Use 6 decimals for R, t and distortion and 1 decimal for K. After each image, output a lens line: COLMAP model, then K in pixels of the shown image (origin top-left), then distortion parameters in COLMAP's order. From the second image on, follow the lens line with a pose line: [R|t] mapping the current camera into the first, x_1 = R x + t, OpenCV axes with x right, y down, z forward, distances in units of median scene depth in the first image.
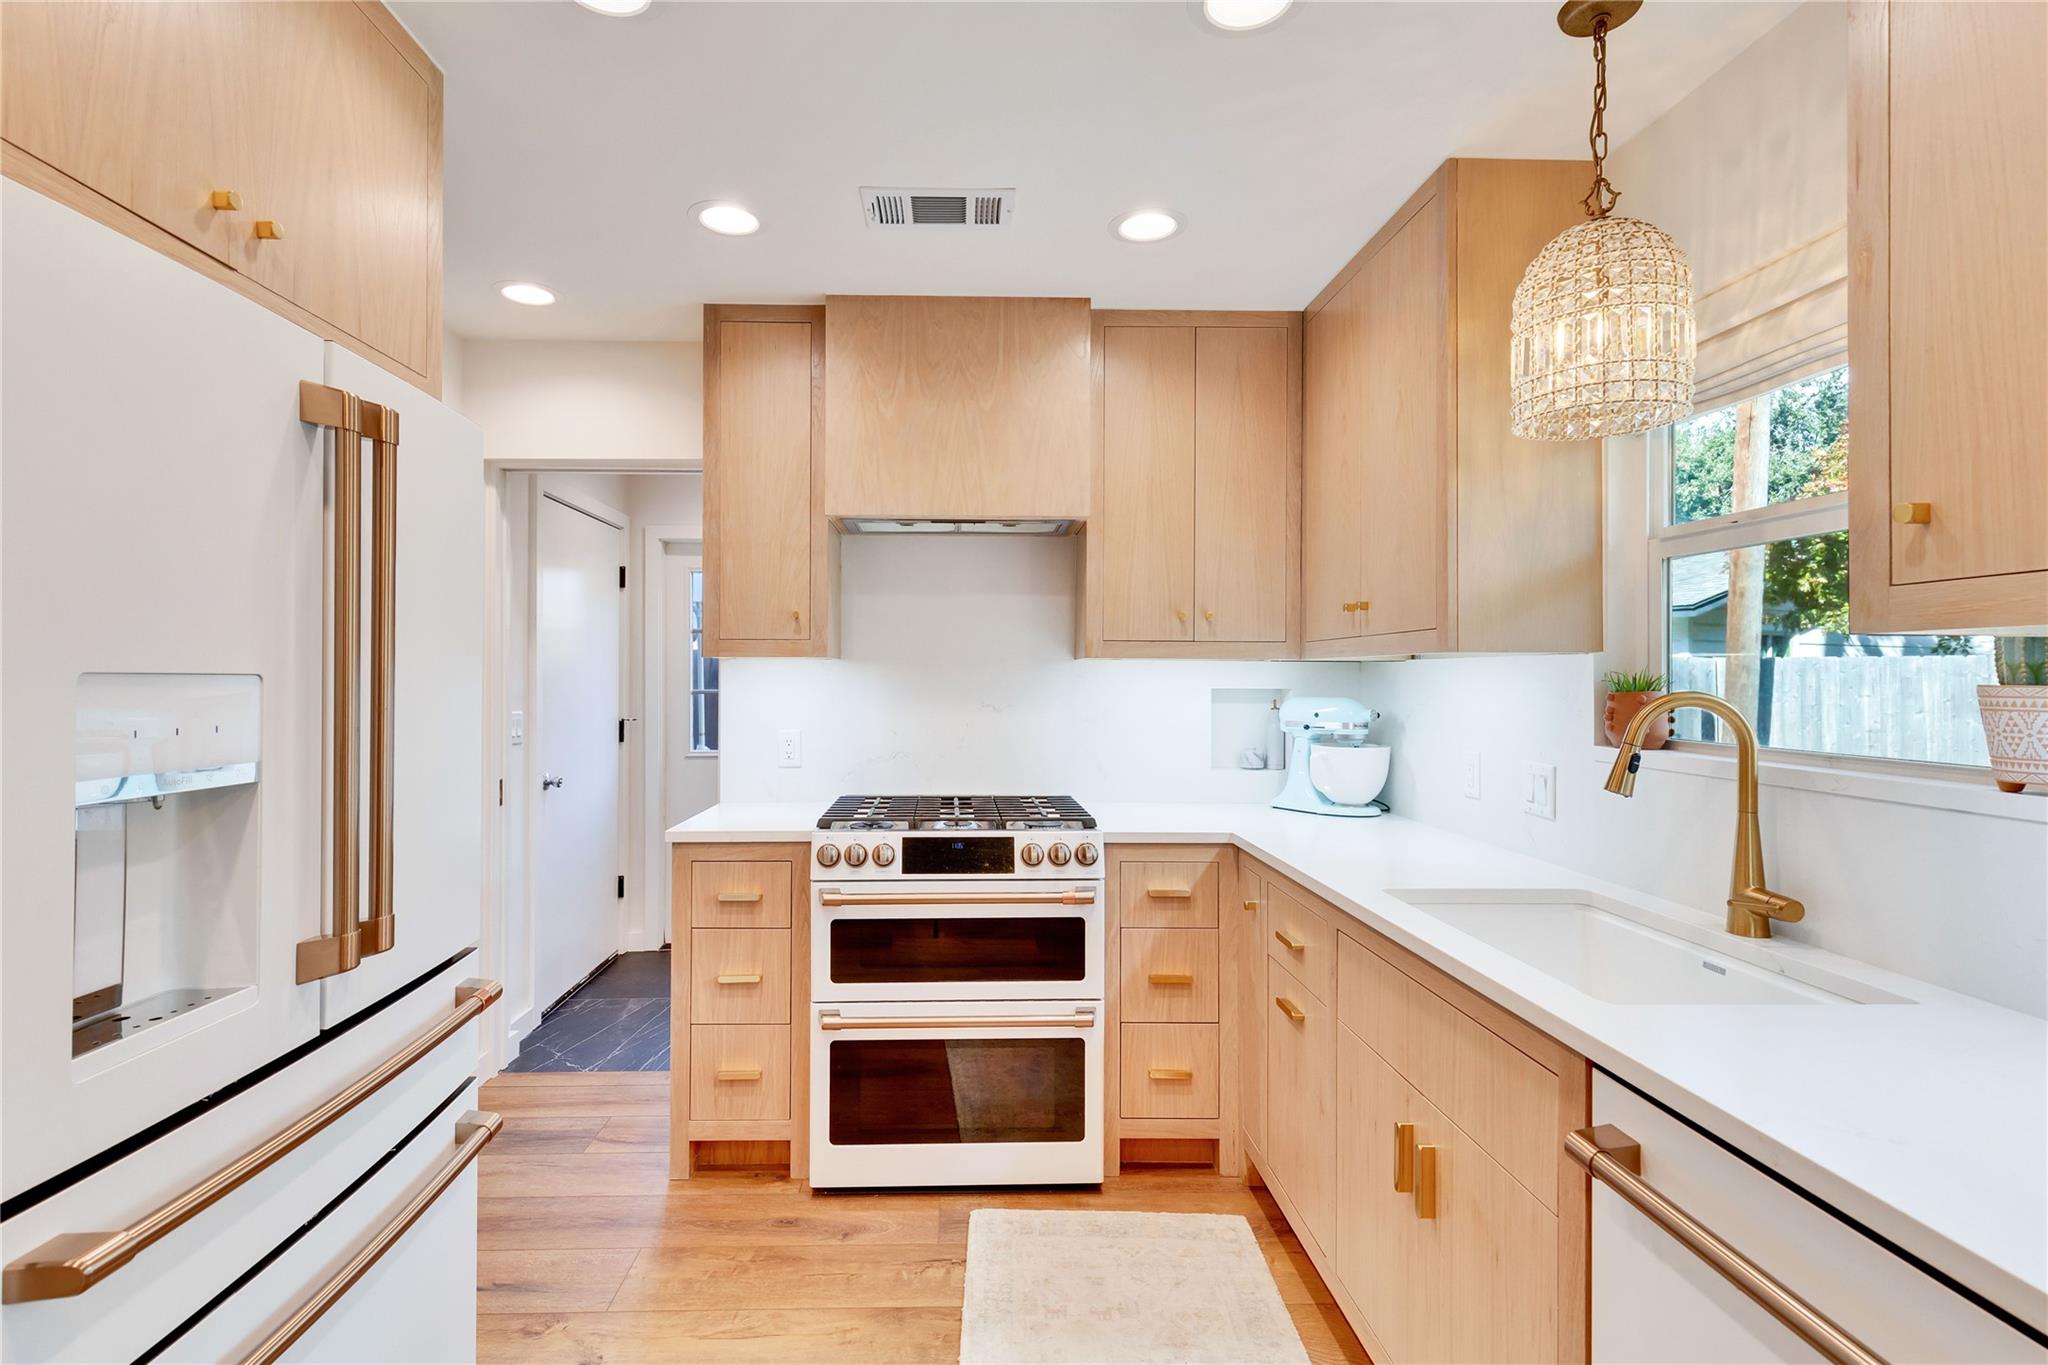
lens RADIAL K [[945.5, 0, 1025.5], [0, 945.5, 686.2], [0, 0, 1]] dist [0.002426, -0.000319]
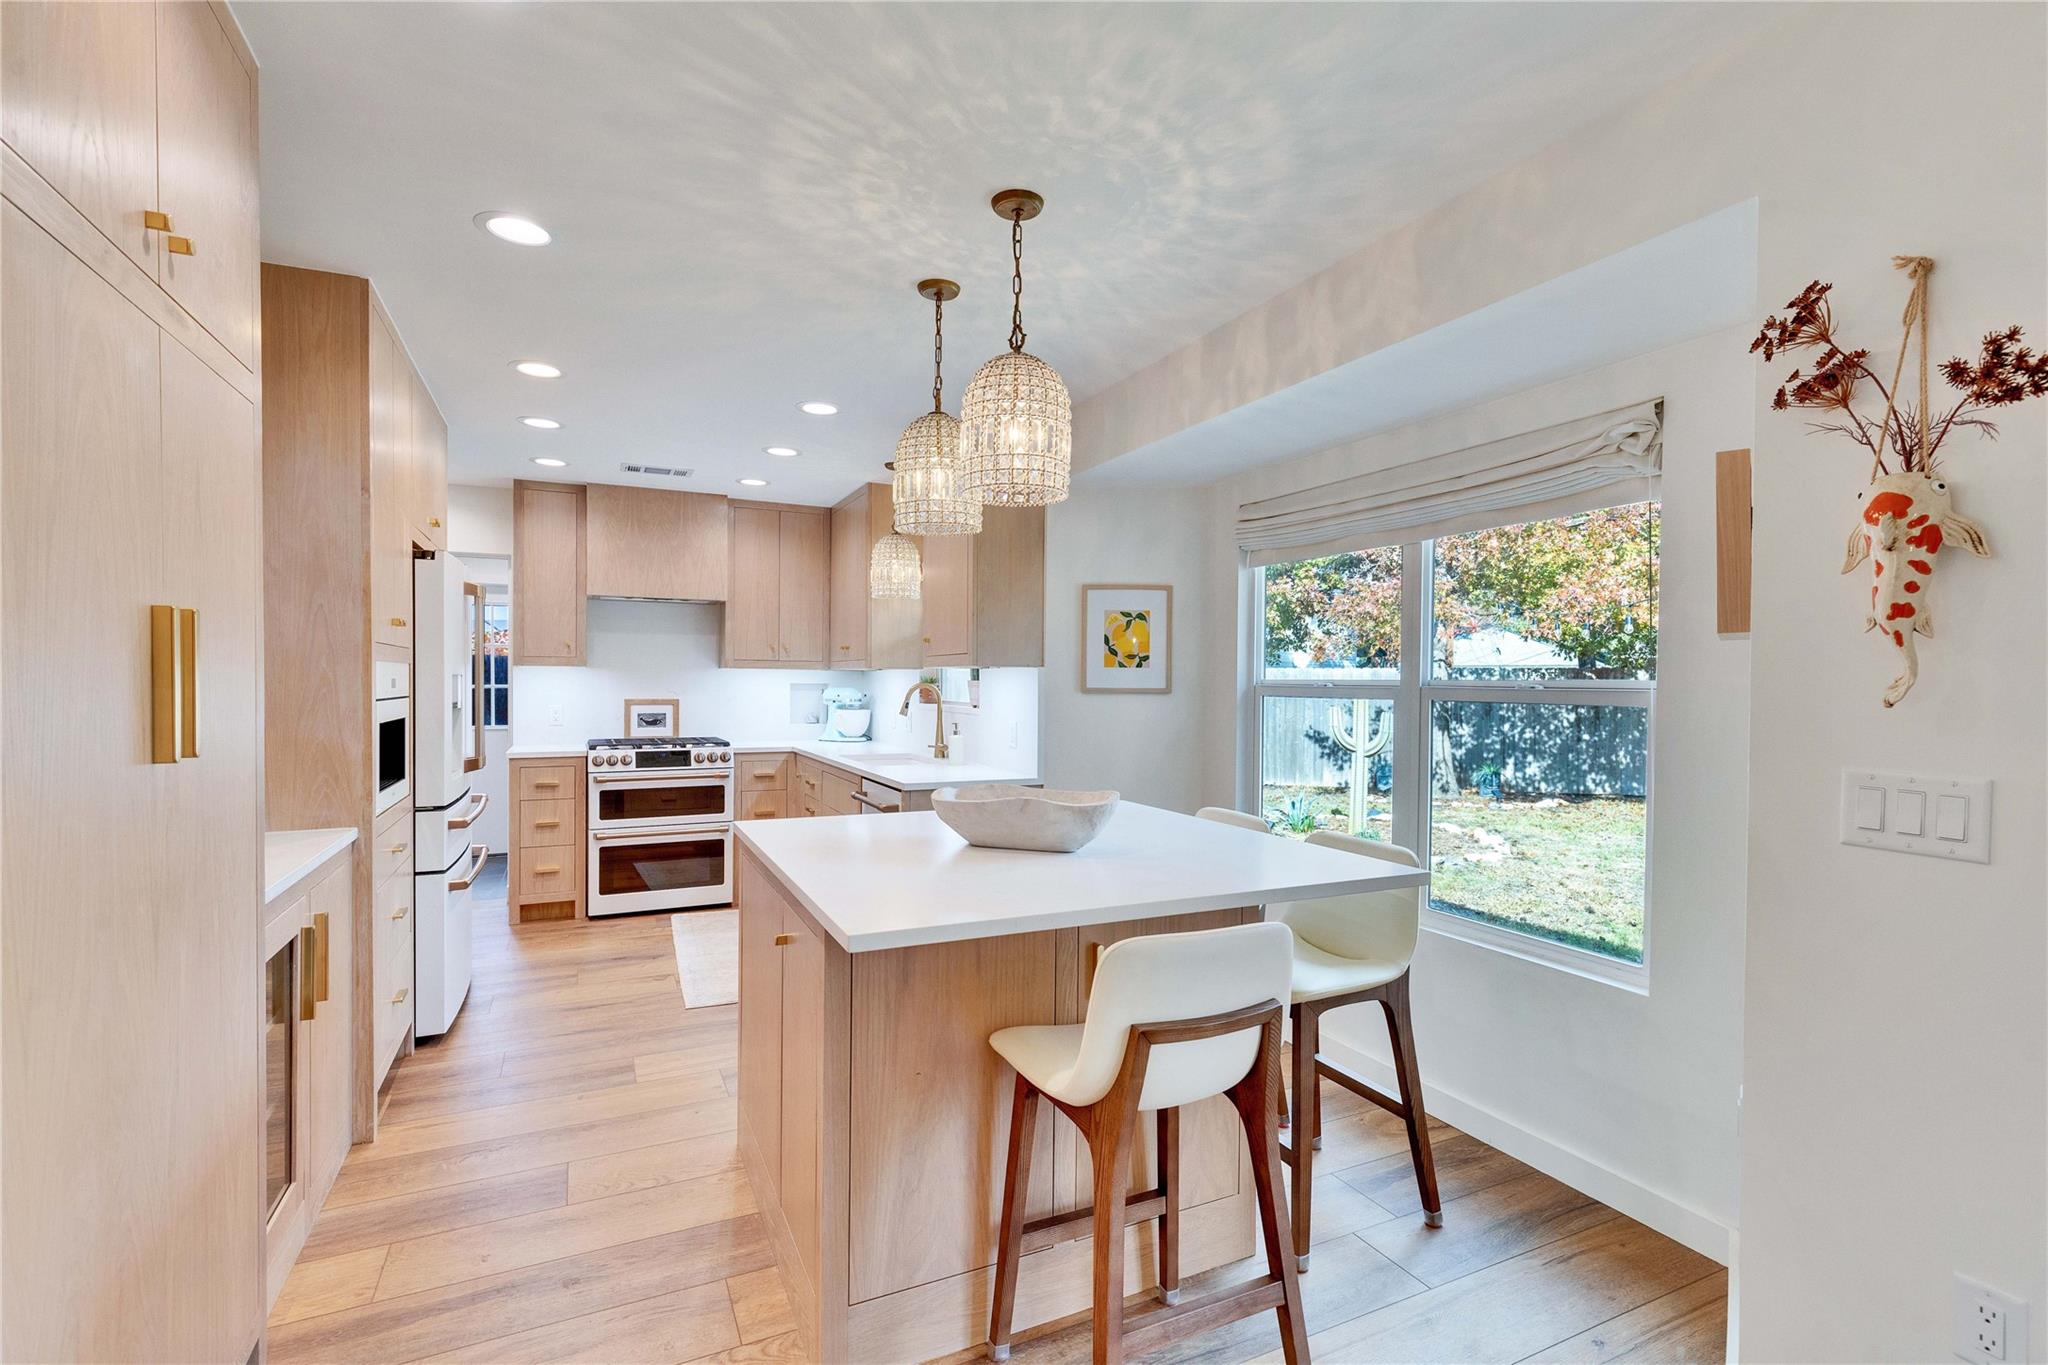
lens RADIAL K [[945.5, 0, 1025.5], [0, 945.5, 686.2], [0, 0, 1]] dist [0.002426, -0.000319]
pose [[0.928921, 0.002429, 0.370270, -0.100749], [-0.003132, 0.999994, 0.001299, 0.006195], [-0.370265, -0.002366, 0.928923, -1.287121]]
